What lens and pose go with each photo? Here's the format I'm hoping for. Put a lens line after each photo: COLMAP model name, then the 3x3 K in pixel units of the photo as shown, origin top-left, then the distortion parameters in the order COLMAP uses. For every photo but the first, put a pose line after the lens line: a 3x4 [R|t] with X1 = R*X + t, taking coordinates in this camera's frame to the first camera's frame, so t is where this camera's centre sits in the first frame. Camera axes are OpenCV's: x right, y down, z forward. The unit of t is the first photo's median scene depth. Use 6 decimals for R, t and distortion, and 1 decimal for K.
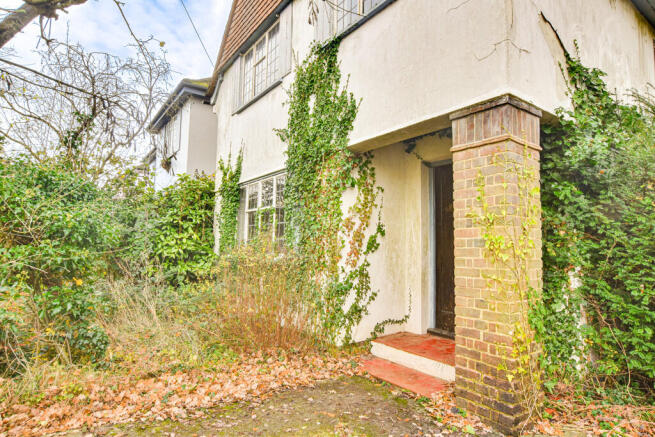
lens RADIAL K [[375.5, 0, 328.6], [0, 375.5, 218.5], [0, 0, 1]] dist [-0.016345, 0.006292]
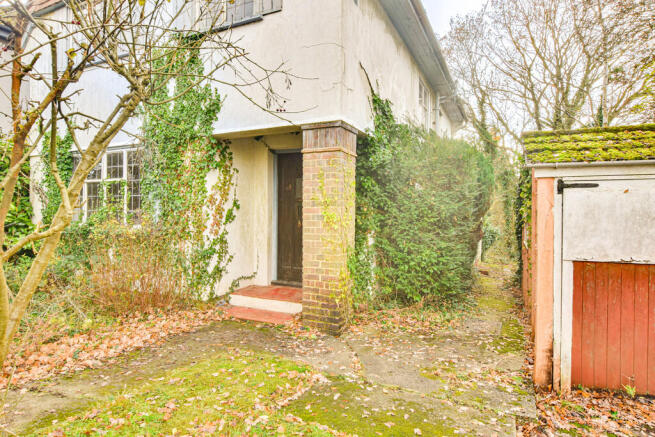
lens RADIAL K [[375.5, 0, 326.6], [0, 375.5, 218.1], [0, 0, 1]] dist [-0.016345, 0.006292]
pose [[0.883122, -0.014623, 0.468915, -0.226435], [-0.029888, 0.995730, 0.087339, -0.052393], [-0.468190, -0.091146, 0.878914, -0.272053]]
